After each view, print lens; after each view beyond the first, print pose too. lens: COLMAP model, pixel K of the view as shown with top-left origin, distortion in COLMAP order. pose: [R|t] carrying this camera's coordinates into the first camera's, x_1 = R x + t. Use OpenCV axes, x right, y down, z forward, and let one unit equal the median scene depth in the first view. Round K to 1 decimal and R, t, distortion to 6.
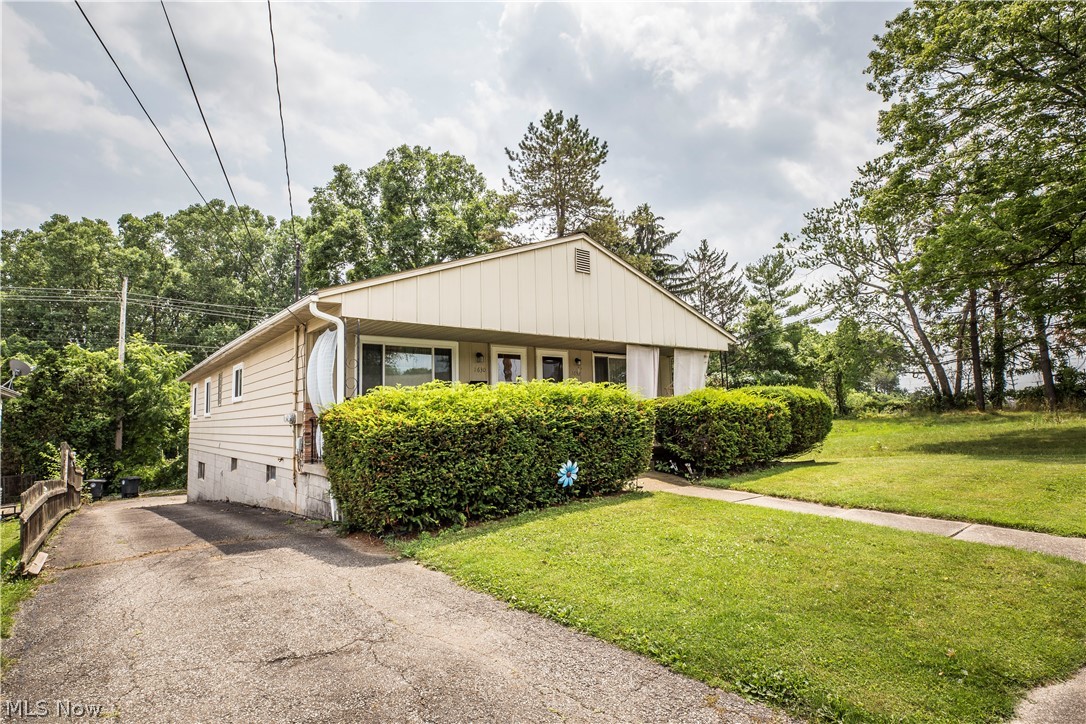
lens RADIAL K [[606.3, 0, 543.0], [0, 606.3, 362.0], [0, 0, 1]] dist [-0.000115, -0.000003]
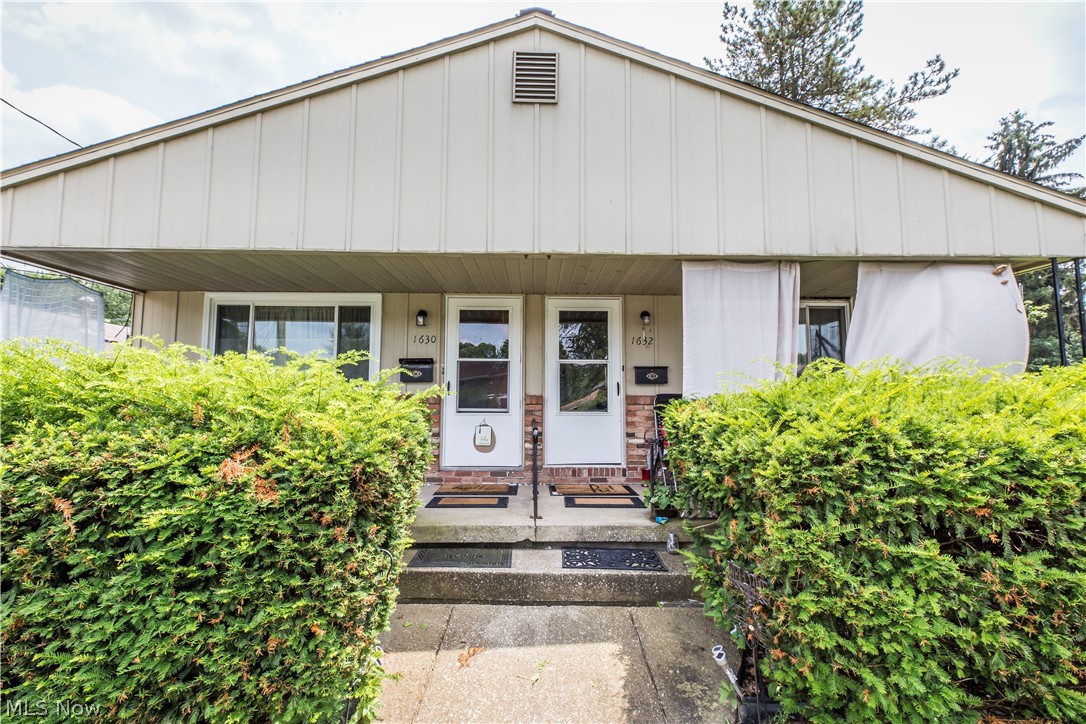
lens RADIAL K [[494.9, 0, 543.0], [0, 494.9, 362.0], [0, 0, 1]] dist [0.040659, -0.000023]
pose [[0.811826, -0.025924, -0.583323, 0.246010], [0.040151, 0.999128, 0.011476, 0.031353], [0.582517, -0.032738, 0.812159, 0.634580]]
